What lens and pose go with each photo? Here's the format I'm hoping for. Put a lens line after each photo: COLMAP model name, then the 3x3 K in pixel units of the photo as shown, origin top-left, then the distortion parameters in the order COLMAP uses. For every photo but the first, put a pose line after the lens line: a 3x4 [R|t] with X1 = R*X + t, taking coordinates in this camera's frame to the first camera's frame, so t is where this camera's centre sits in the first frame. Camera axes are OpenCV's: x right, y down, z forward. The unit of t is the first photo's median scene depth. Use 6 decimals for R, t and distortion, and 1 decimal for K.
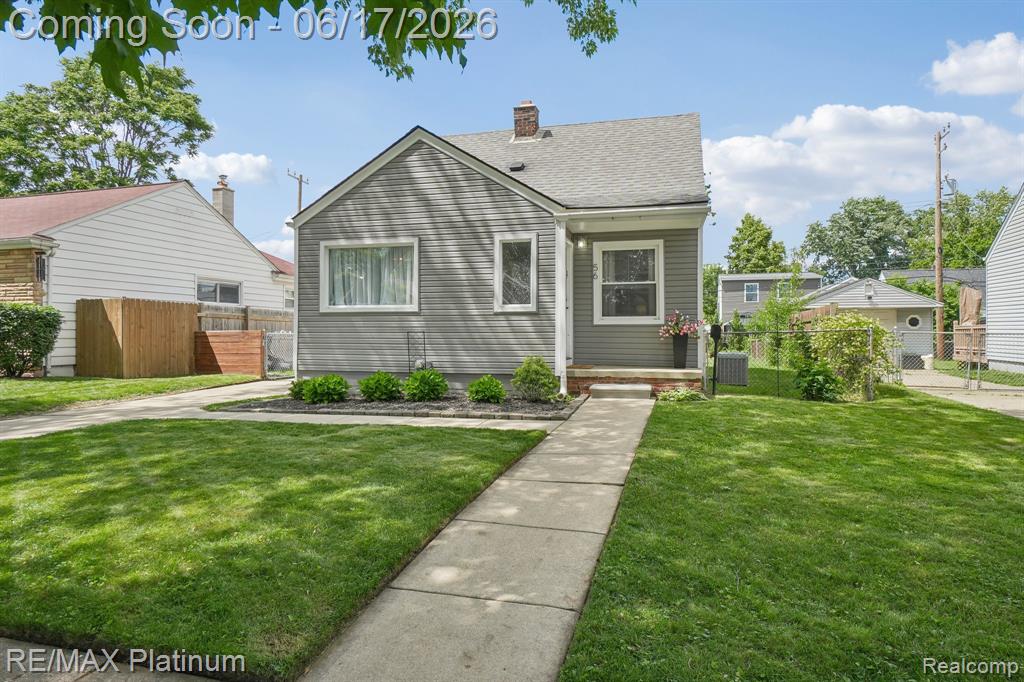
lens RADIAL K [[613.2, 0, 510.8], [0, 613.2, 337.6], [0, 0, 1]] dist [-0.001132, 0.001003]
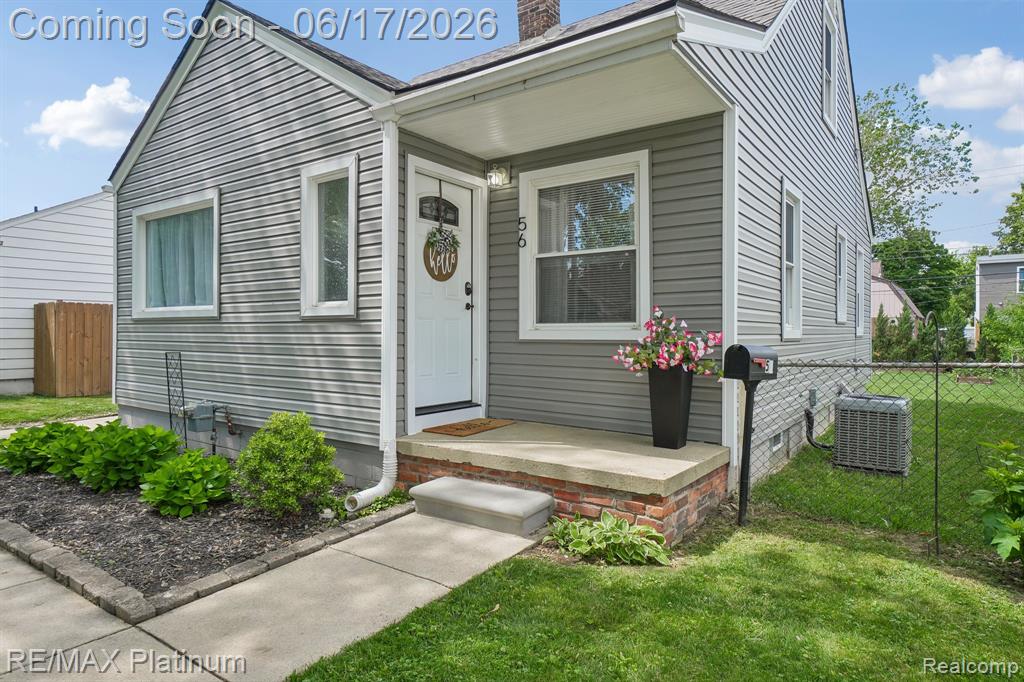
lens RADIAL K [[613.2, 0, 514.7], [0, 613.2, 336.0], [0, 0, 1]] dist [-0.001132, 0.001003]
pose [[0.941707, 0.001753, -0.336429, 0.306640], [-0.001579, 0.999998, 0.000791, -0.025129], [0.336430, -0.000214, 0.941708, 0.547371]]
